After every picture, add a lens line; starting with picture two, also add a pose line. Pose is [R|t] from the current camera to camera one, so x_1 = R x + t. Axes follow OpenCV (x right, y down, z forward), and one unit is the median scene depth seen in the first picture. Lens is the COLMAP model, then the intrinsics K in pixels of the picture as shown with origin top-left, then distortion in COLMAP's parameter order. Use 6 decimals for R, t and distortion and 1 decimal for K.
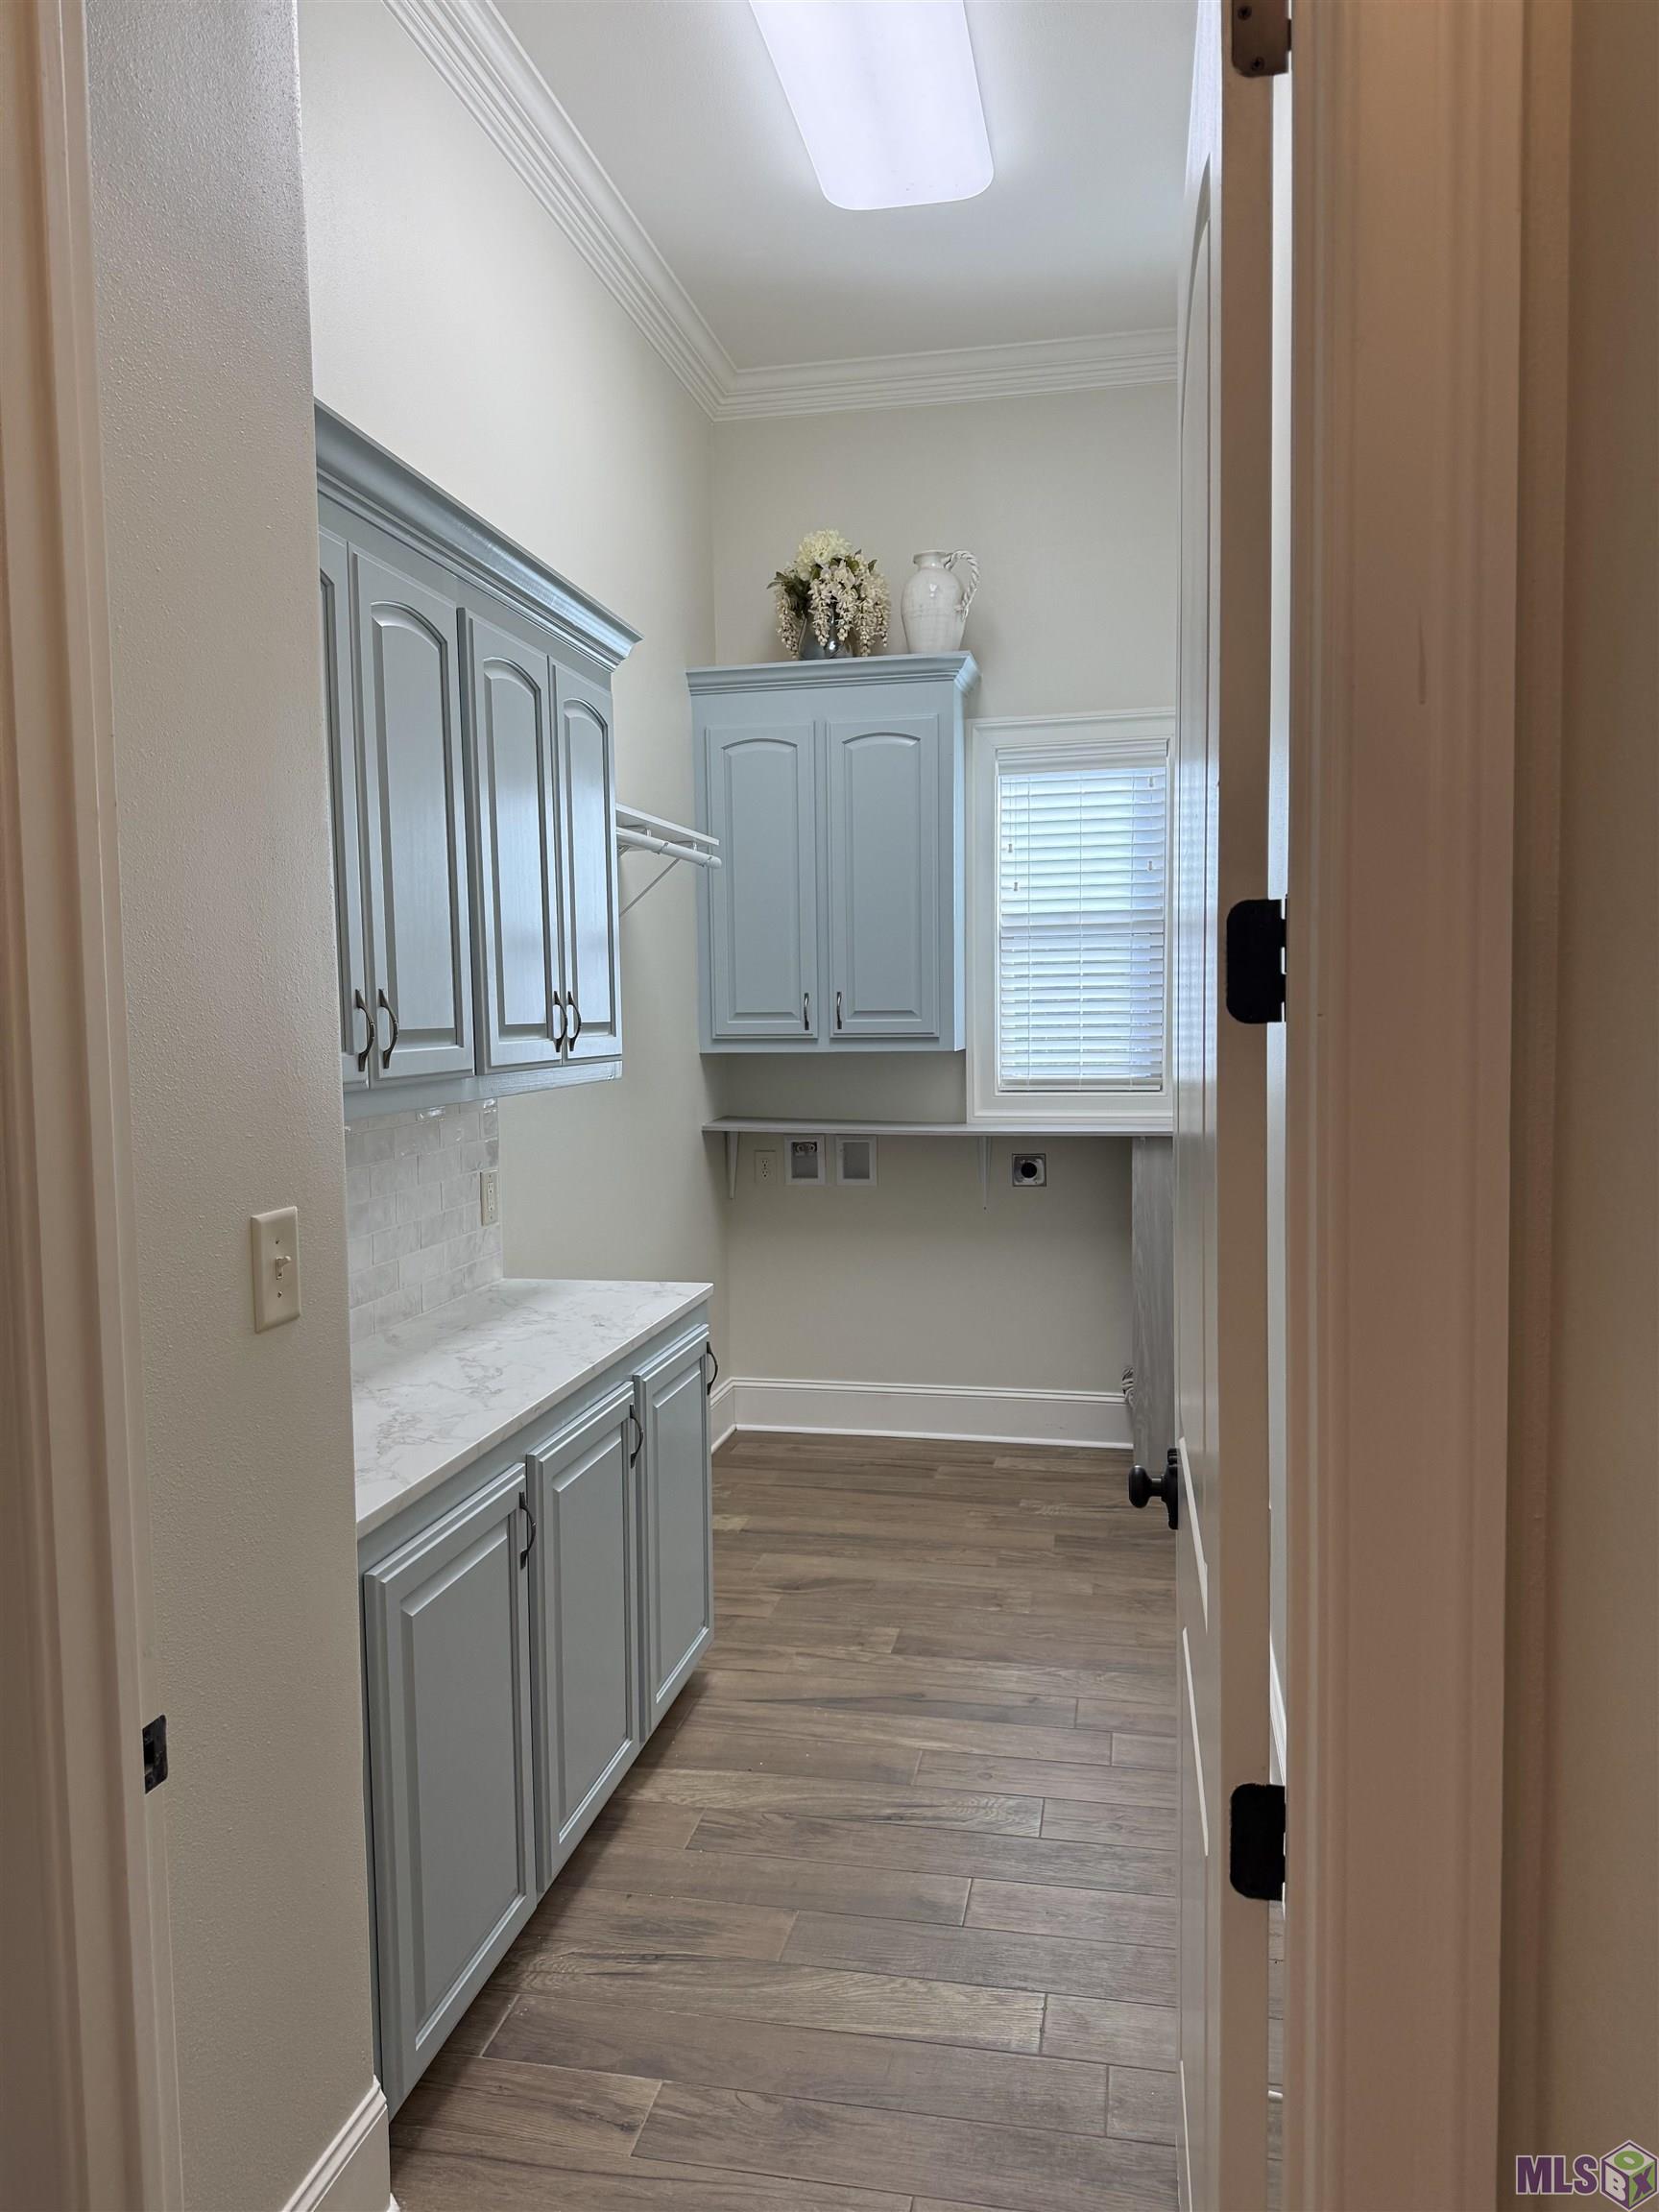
lens RADIAL K [[1549.7, 0, 825.1], [0, 1549.7, 1133.5], [0, 0, 1]] dist [0.073422, -0.202841]
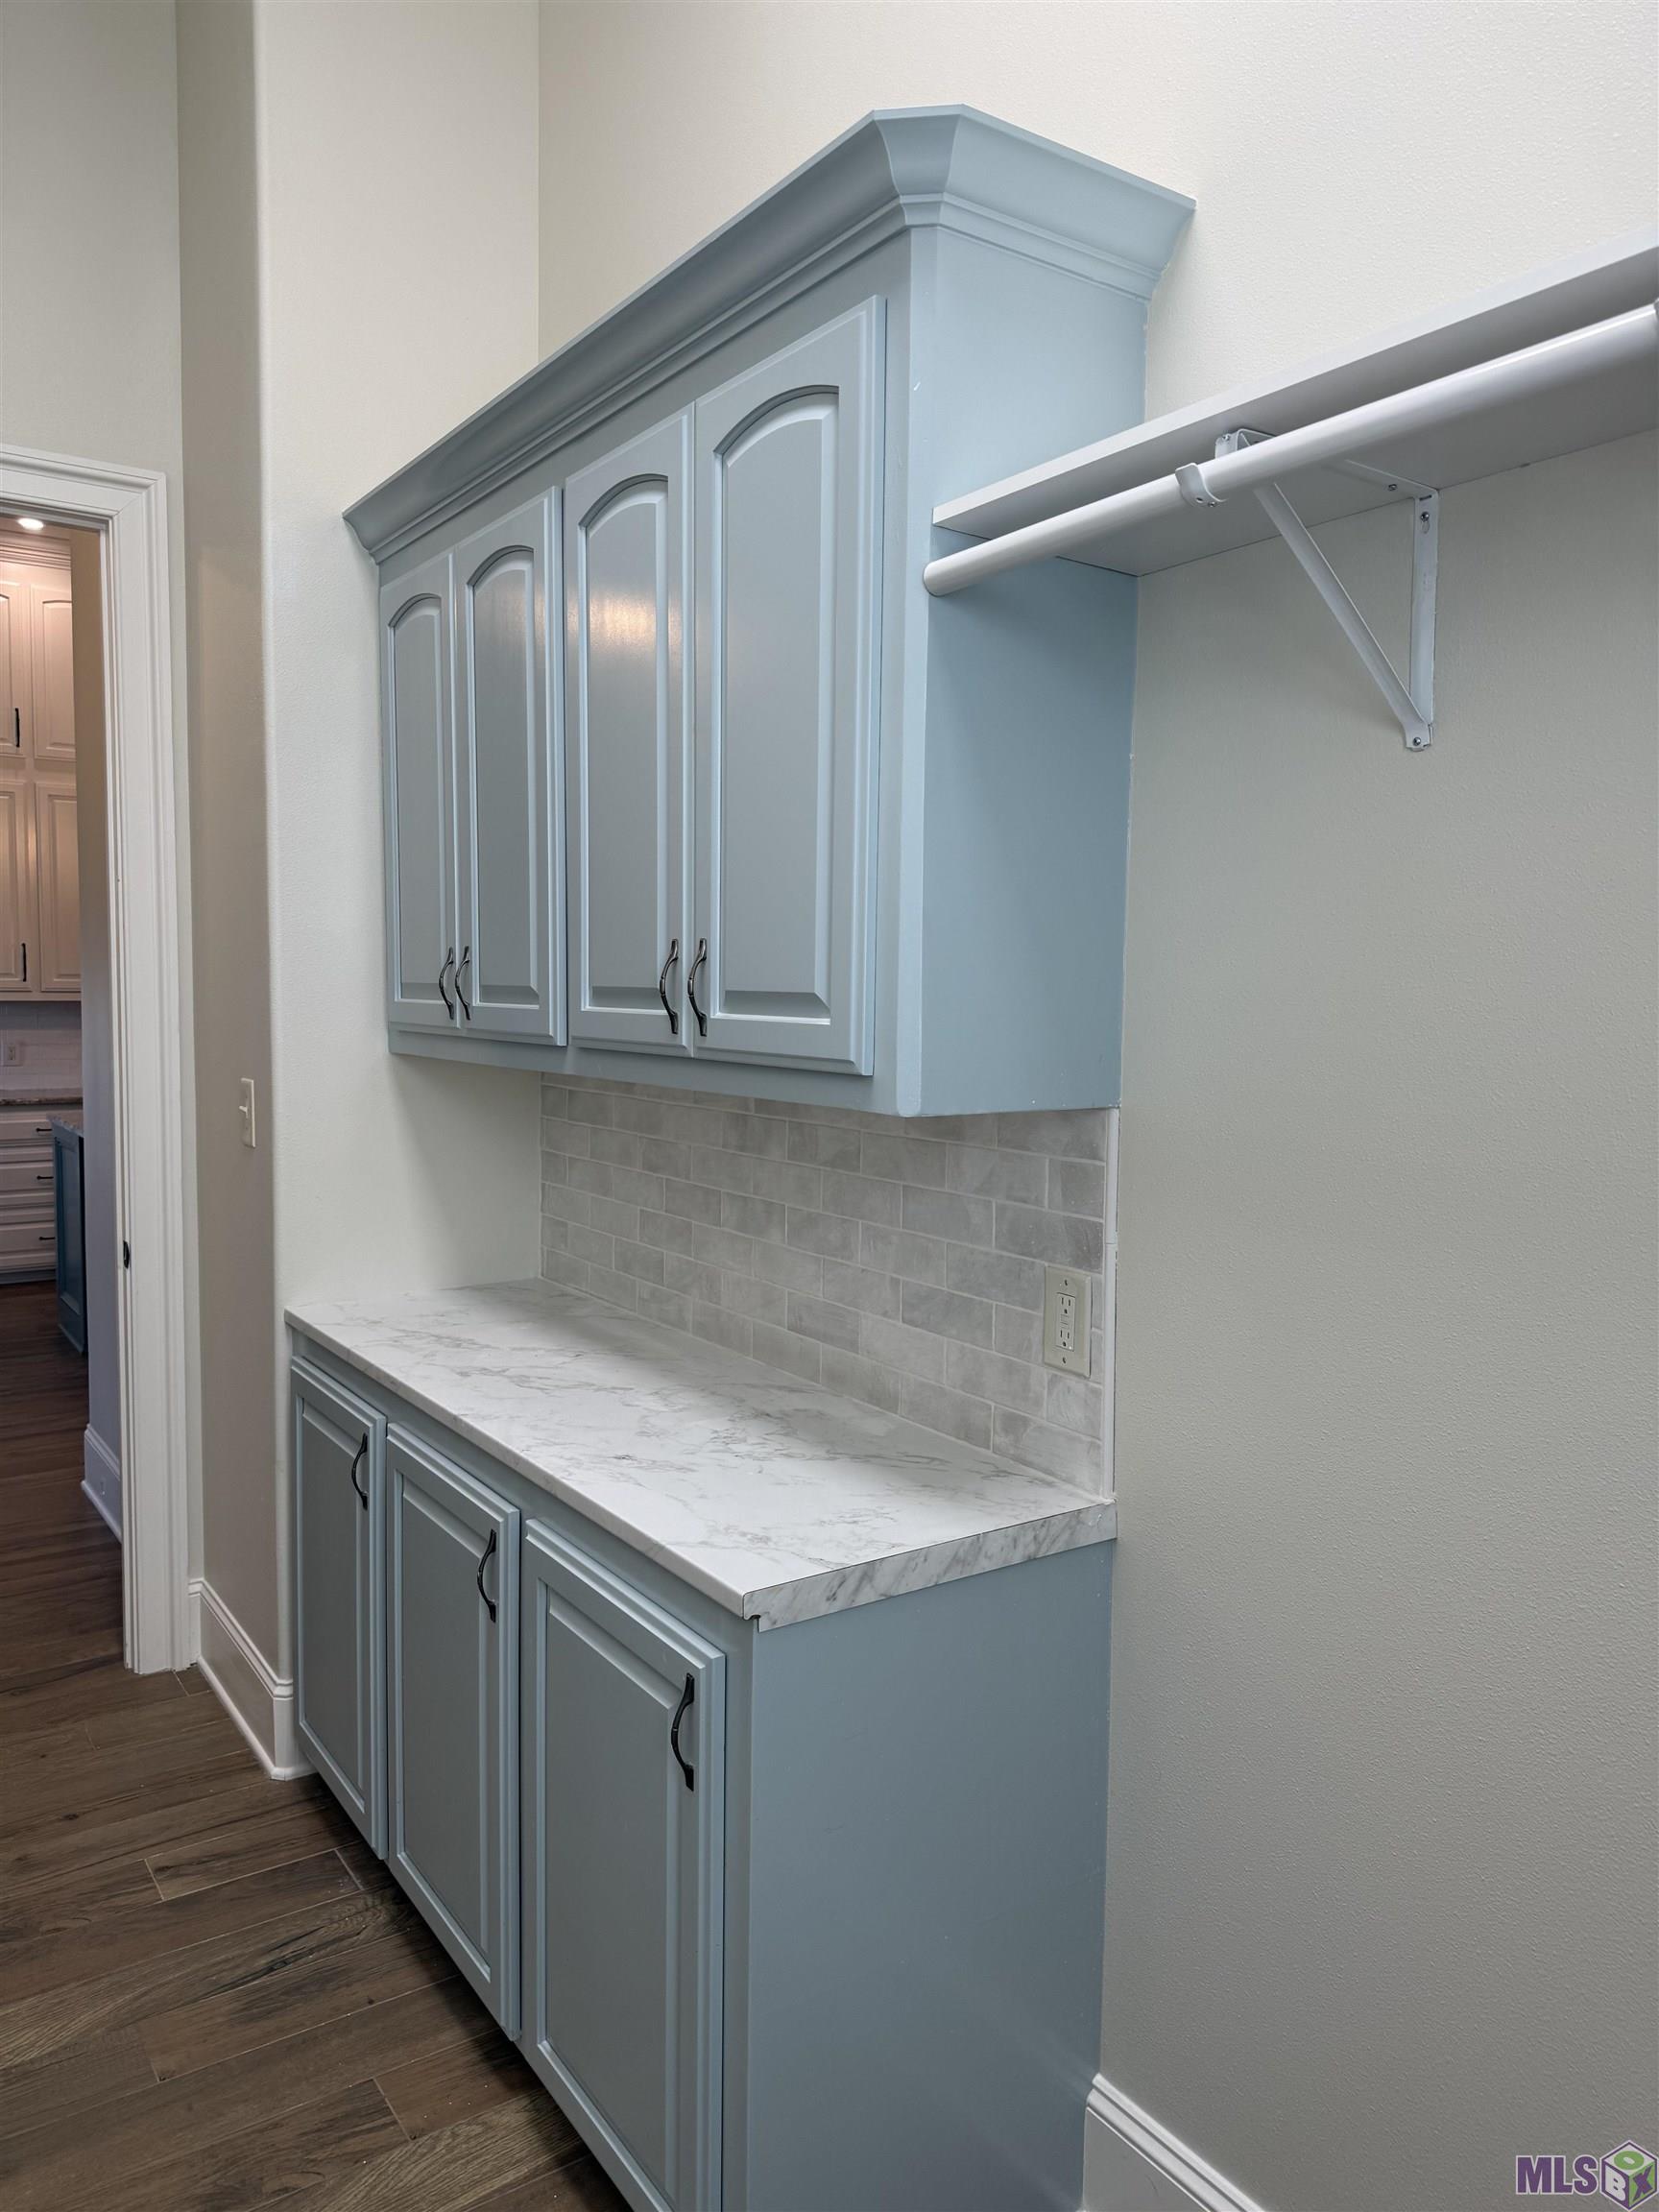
lens RADIAL K [[1554.6, 0, 838.5], [0, 1554.6, 1113.8], [0, 0, 1]] dist [0.044828, -0.065356]
pose [[-0.692158, 0.071851, -0.718160, 0.200027], [-0.058879, 0.986095, 0.155405, -0.100175], [0.719340, 0.149849, -0.678303, 1.216378]]
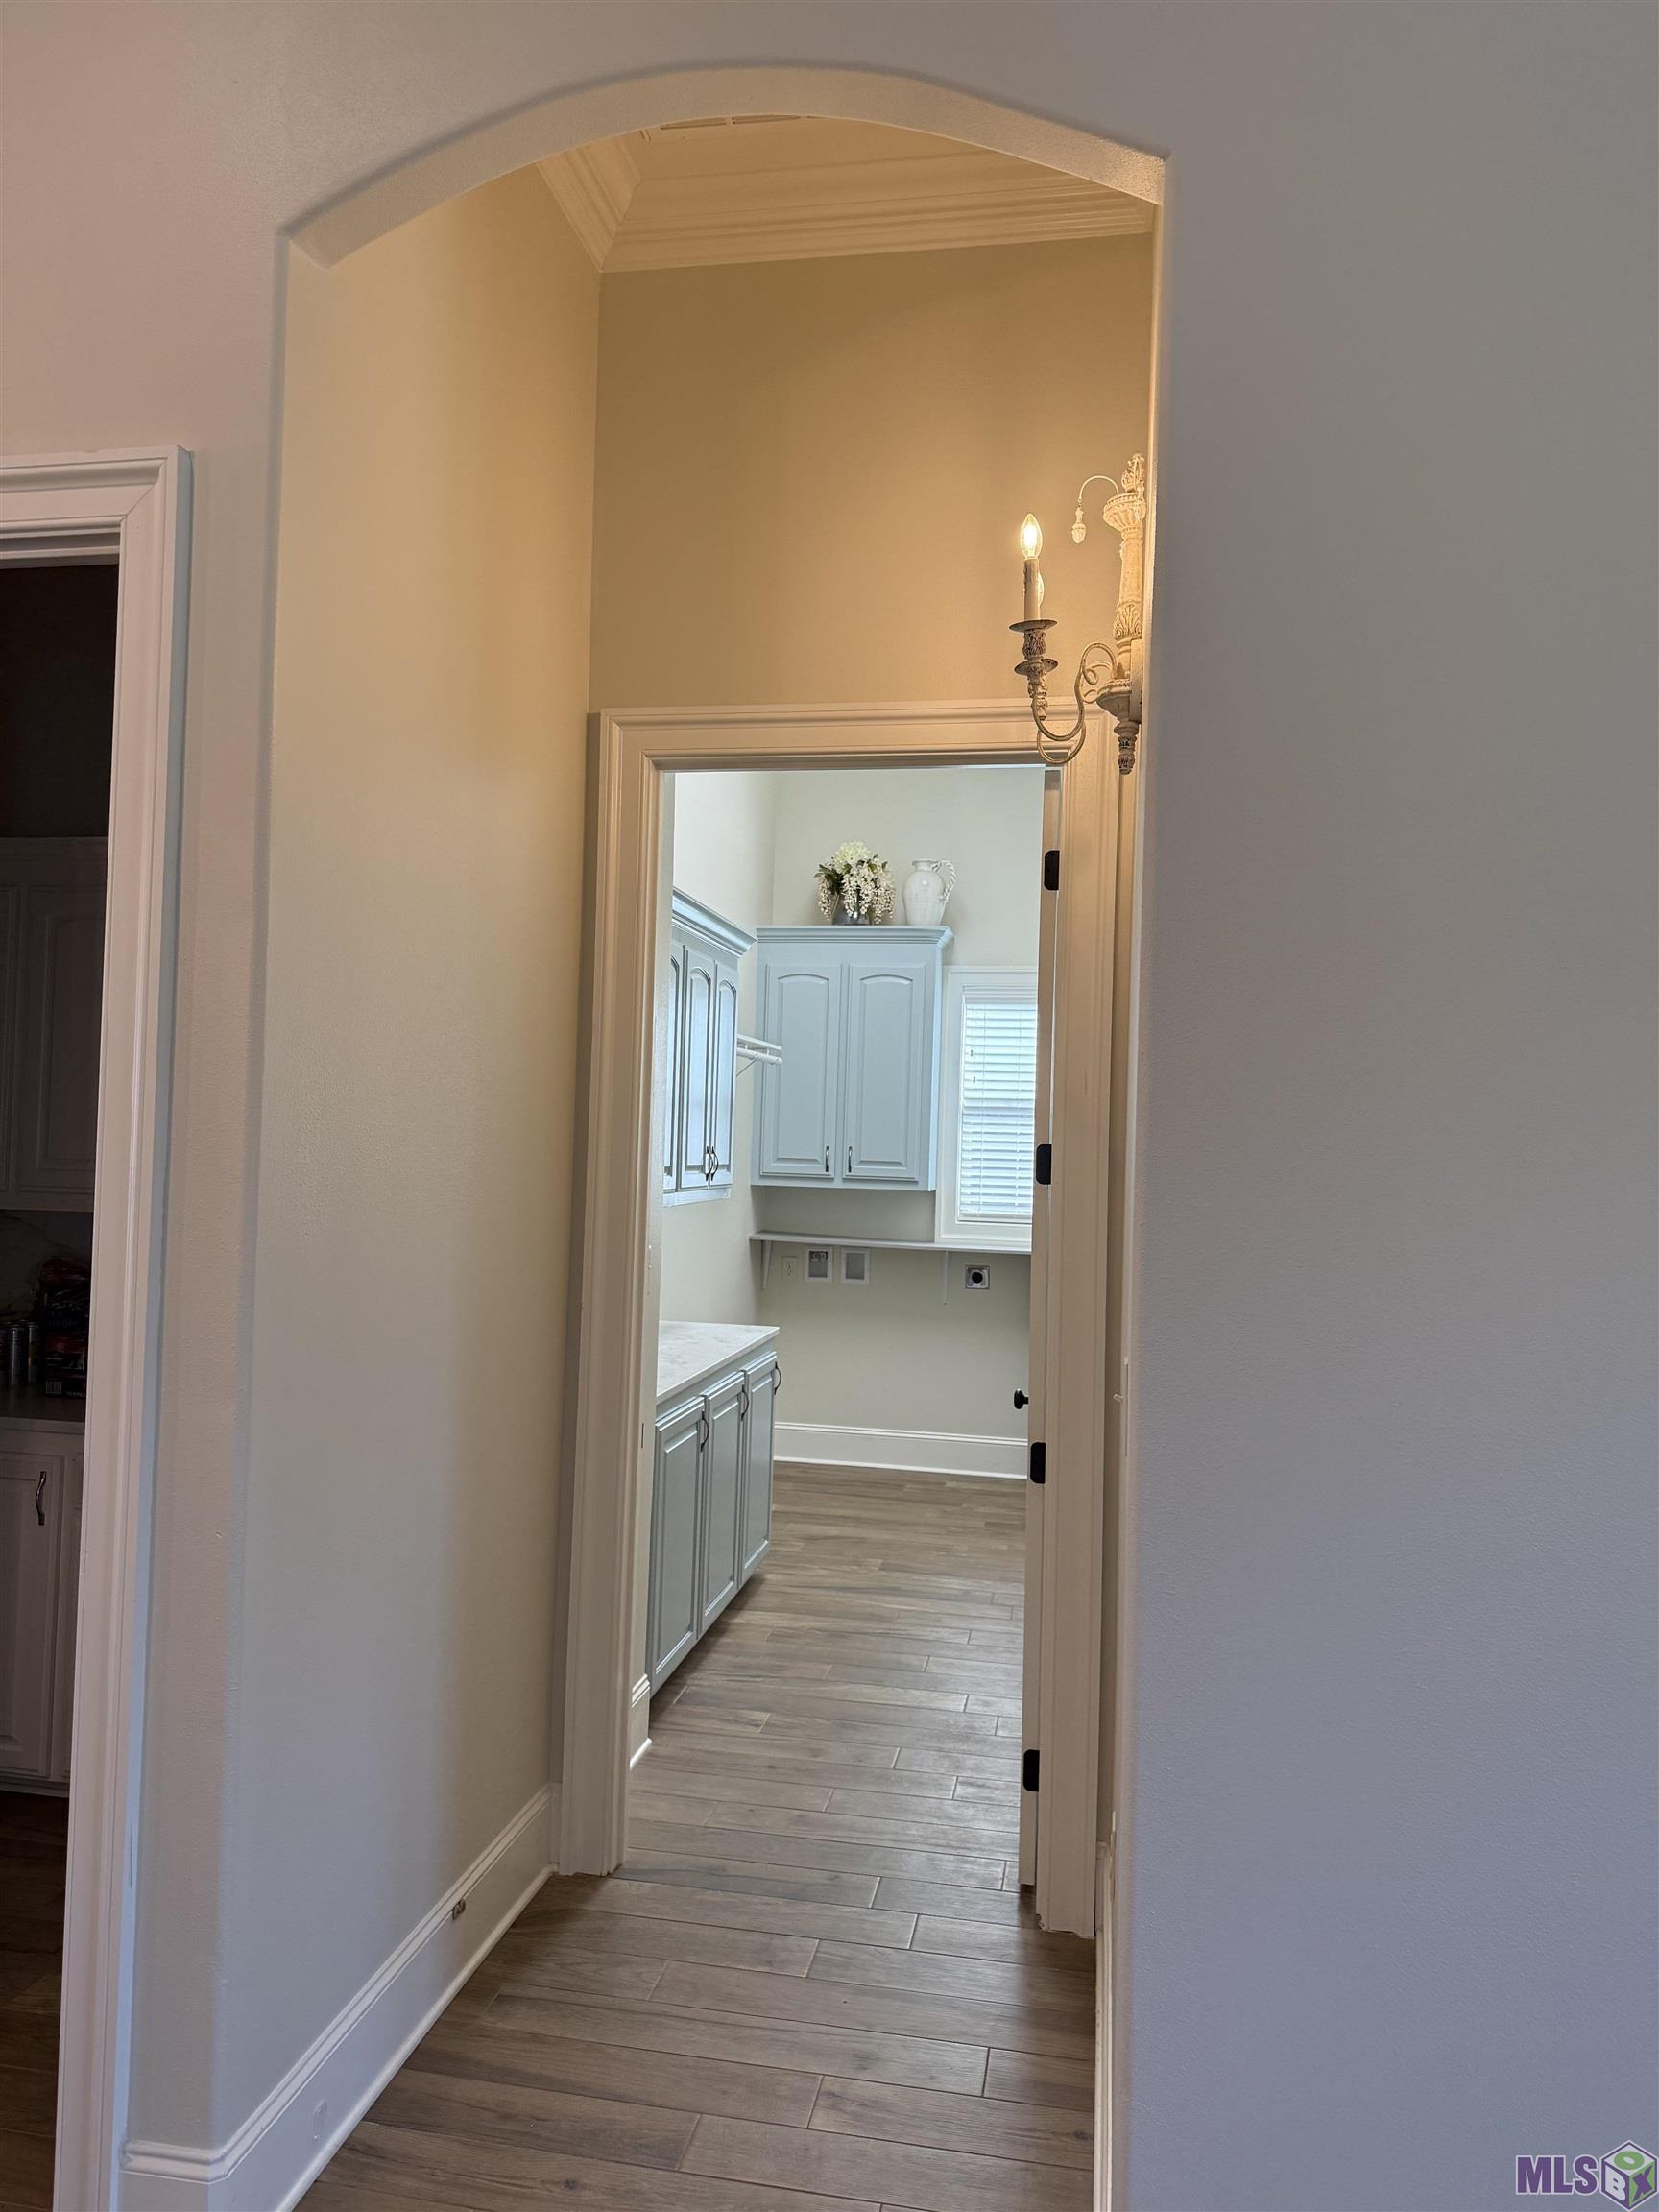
lens RADIAL K [[1554.6, 0, 838.5], [0, 1554.6, 1113.8], [0, 0, 1]] dist [0.044828, -0.065356]
pose [[0.998470, 0.044538, 0.032766, -0.069075], [-0.041024, 0.994034, -0.101060, 0.034363], [-0.037071, 0.099561, 0.994341, -0.606775]]
